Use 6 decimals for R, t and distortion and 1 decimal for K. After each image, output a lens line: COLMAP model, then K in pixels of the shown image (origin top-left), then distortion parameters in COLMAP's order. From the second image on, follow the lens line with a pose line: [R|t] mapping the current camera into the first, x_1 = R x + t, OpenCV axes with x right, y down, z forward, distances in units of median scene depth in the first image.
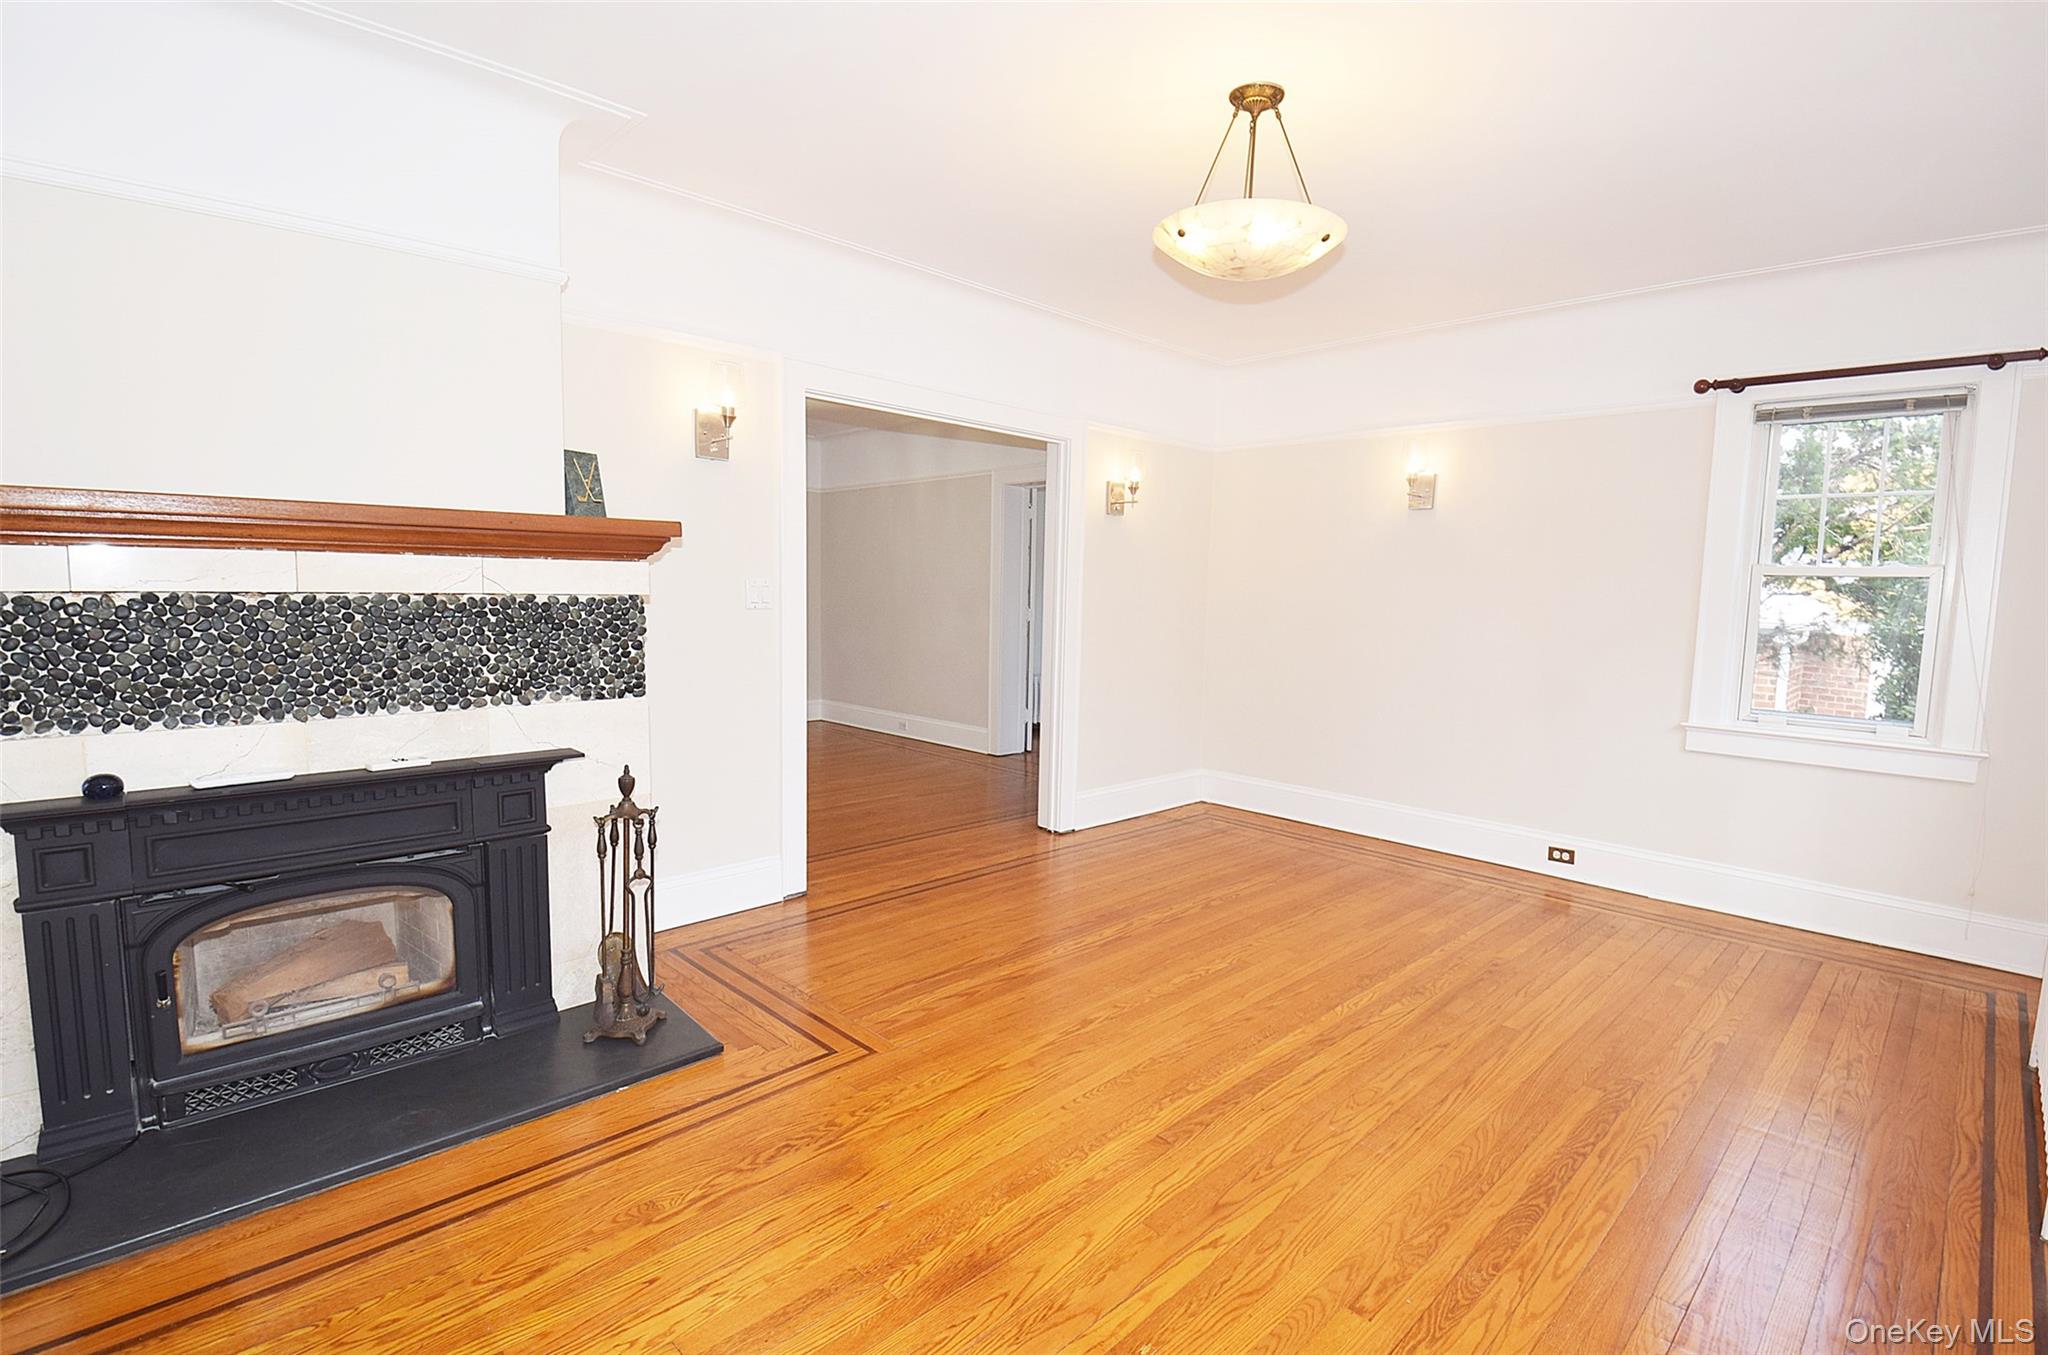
lens RADIAL K [[972.2, 0, 1026.4], [0, 972.2, 682.9], [0, 0, 1]] dist [-0.019993, -0.001435]
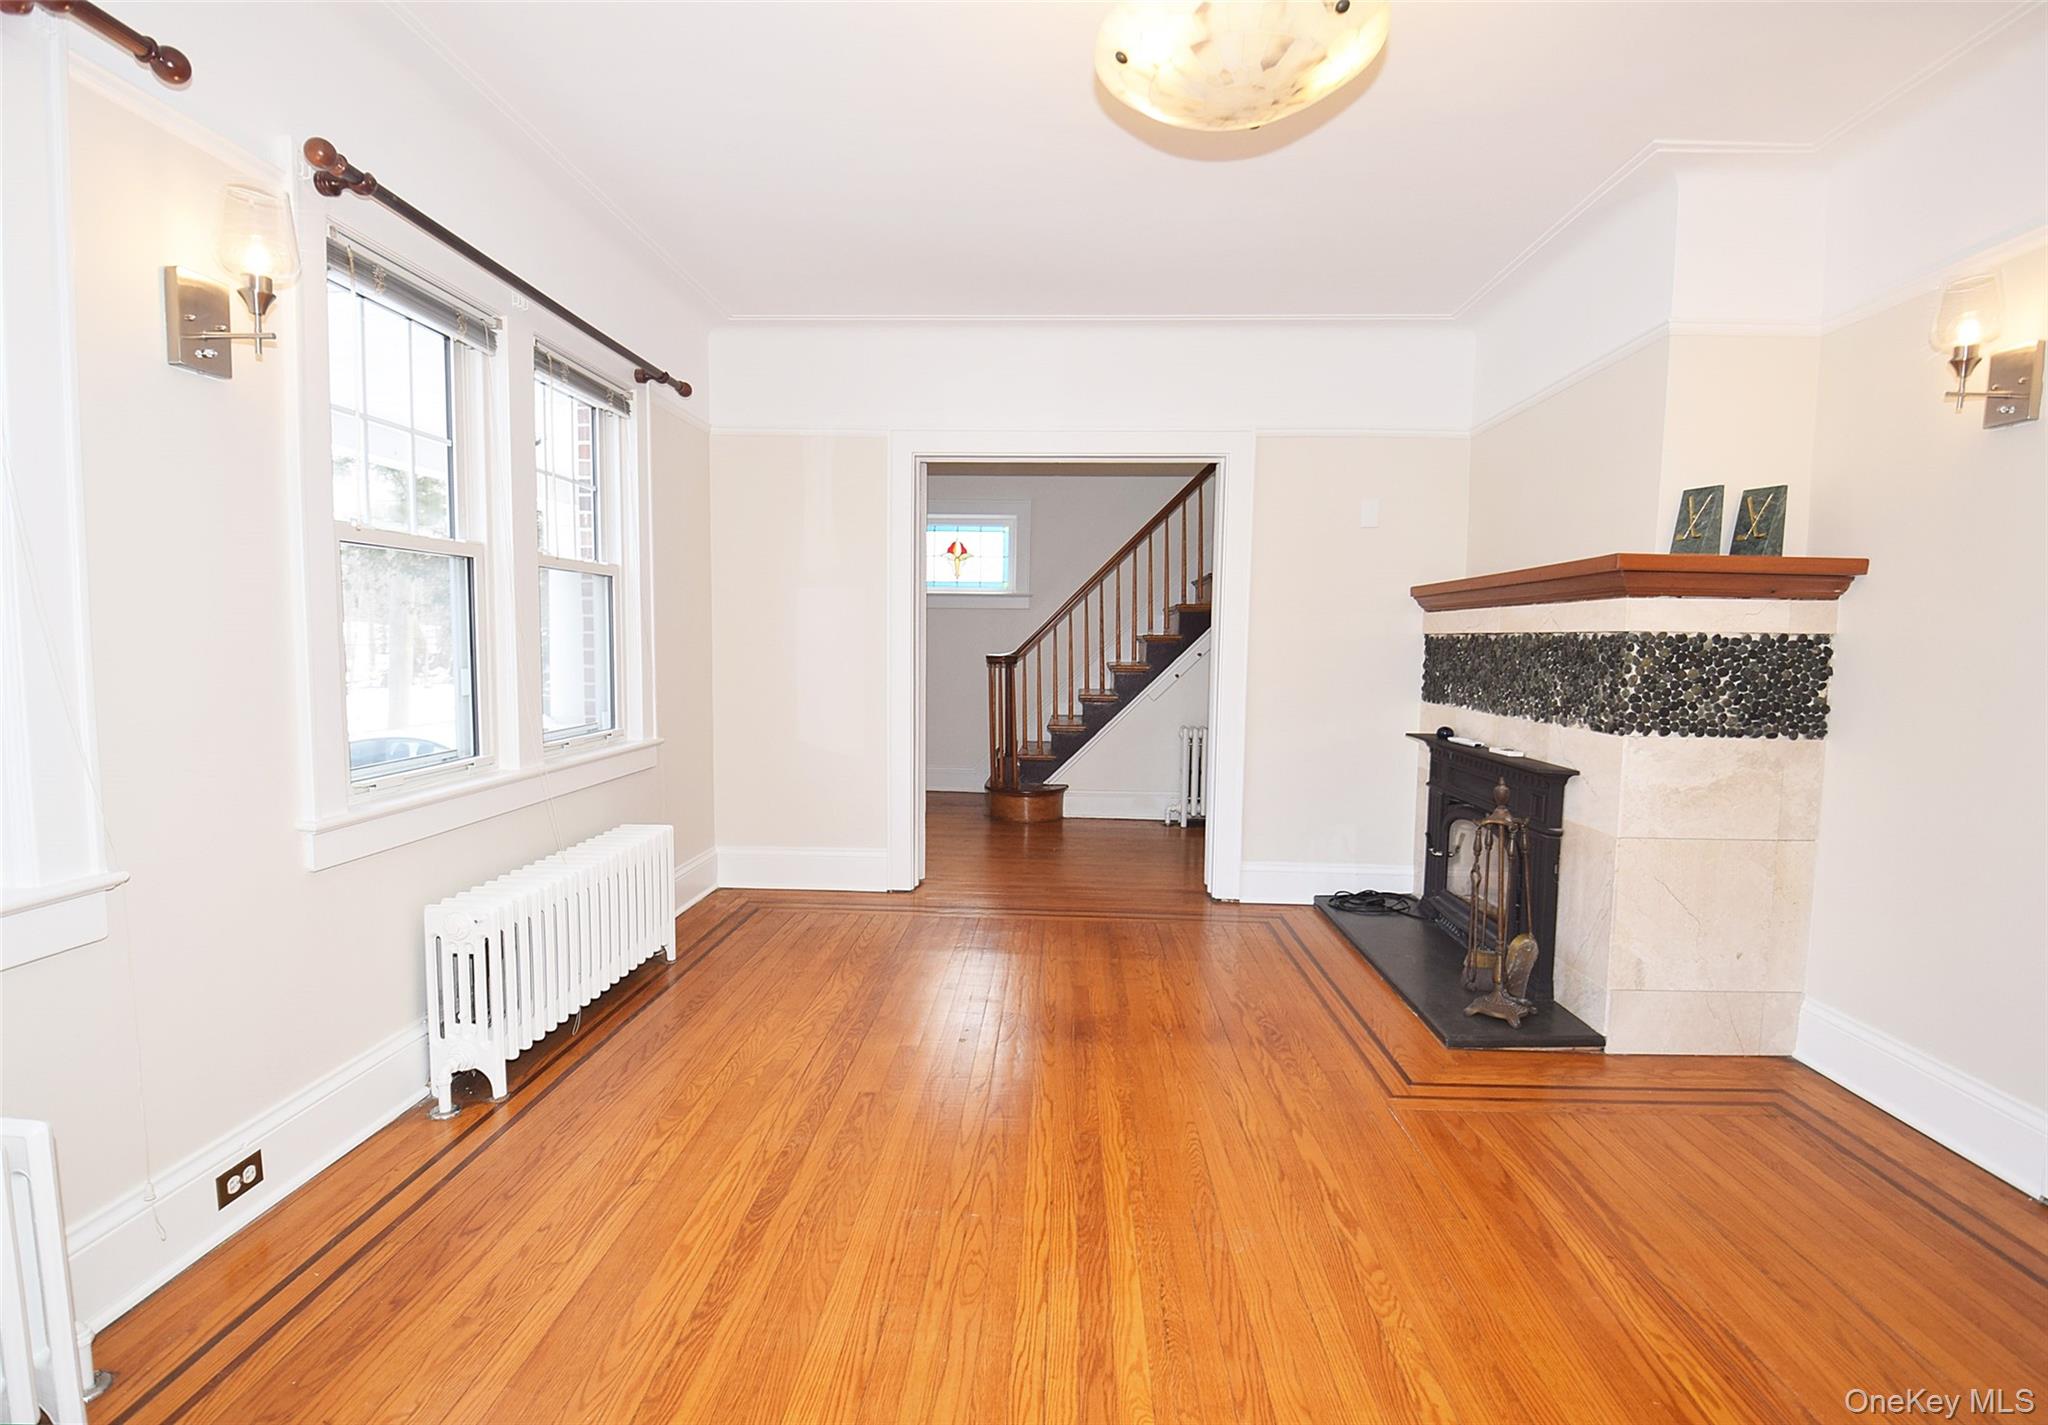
lens RADIAL K [[957.3, 0, 1017.8], [0, 957.3, 708.0], [0, 0, 1]] dist [-0.016627, -0.011145]
pose [[-0.735865, 0.019946, -0.676835, 0.796122], [-0.098540, 0.985771, 0.136184, -0.095664], [0.669920, 0.166909, -0.723428, 1.461033]]
